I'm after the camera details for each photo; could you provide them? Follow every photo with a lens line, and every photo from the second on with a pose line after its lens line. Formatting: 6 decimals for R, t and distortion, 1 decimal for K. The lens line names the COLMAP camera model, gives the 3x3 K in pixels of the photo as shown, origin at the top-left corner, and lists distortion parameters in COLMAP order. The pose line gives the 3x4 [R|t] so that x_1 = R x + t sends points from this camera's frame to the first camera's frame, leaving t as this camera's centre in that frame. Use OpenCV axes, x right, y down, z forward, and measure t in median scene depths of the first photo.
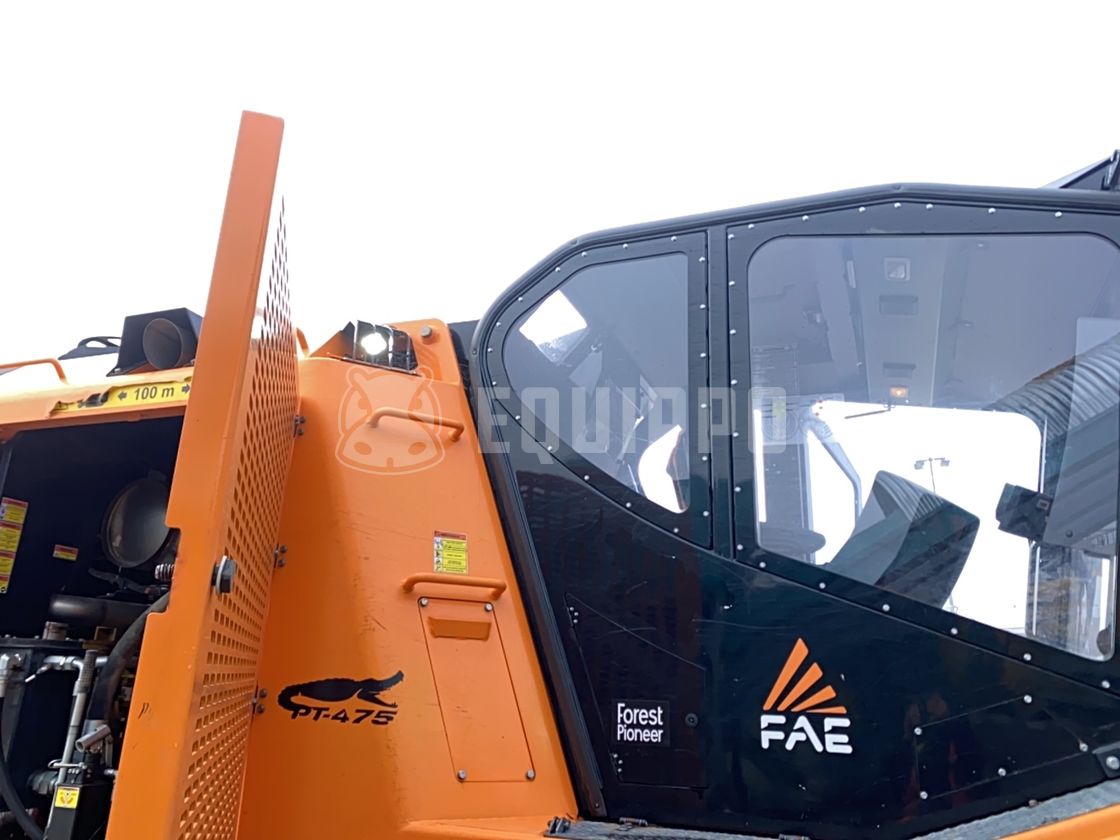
lens RADIAL K [[862.0, 0, 557.2], [0, 862.0, 421.2], [0, 0, 1]] dist [0.009410, -0.013076]
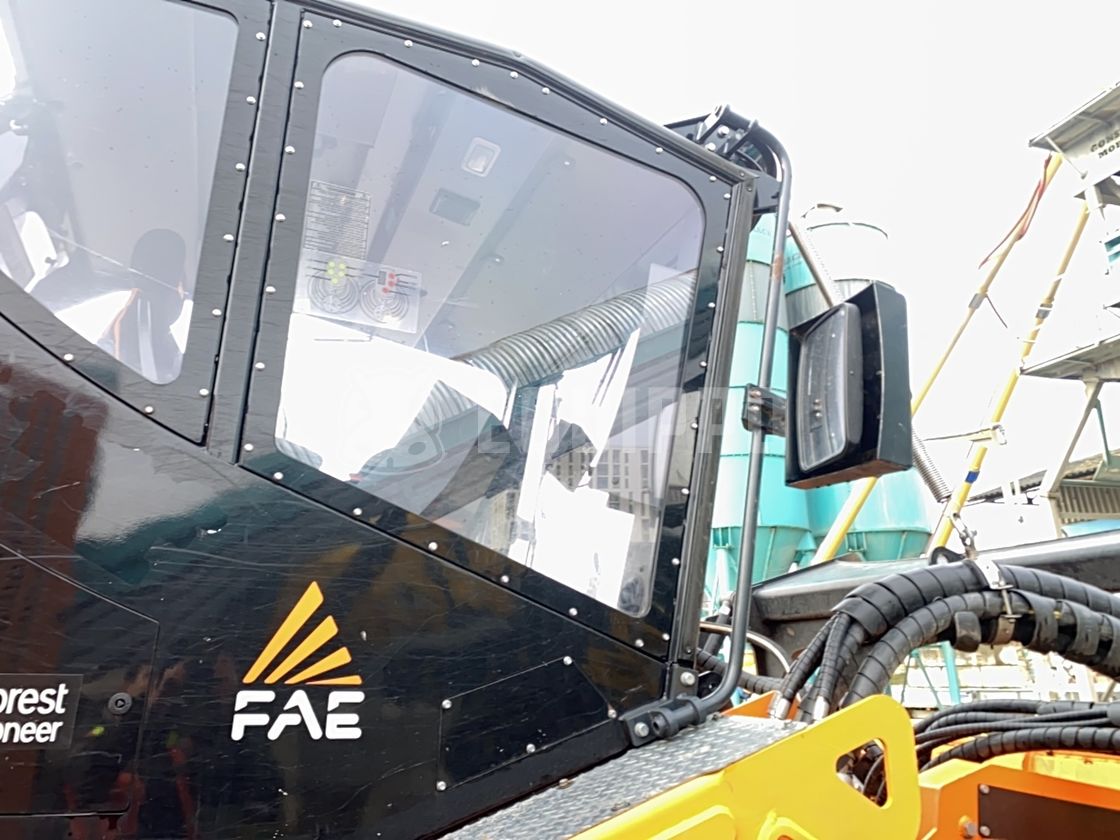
lens RADIAL K [[862.0, 0, 559.8], [0, 862.0, 411.2], [0, 0, 1]] dist [0.009410, -0.013076]
pose [[0.722483, 0.184698, 0.666262, -0.074224], [-0.188893, 0.979726, -0.066762, 0.123657], [-0.665085, -0.077618, 0.742723, 0.348018]]
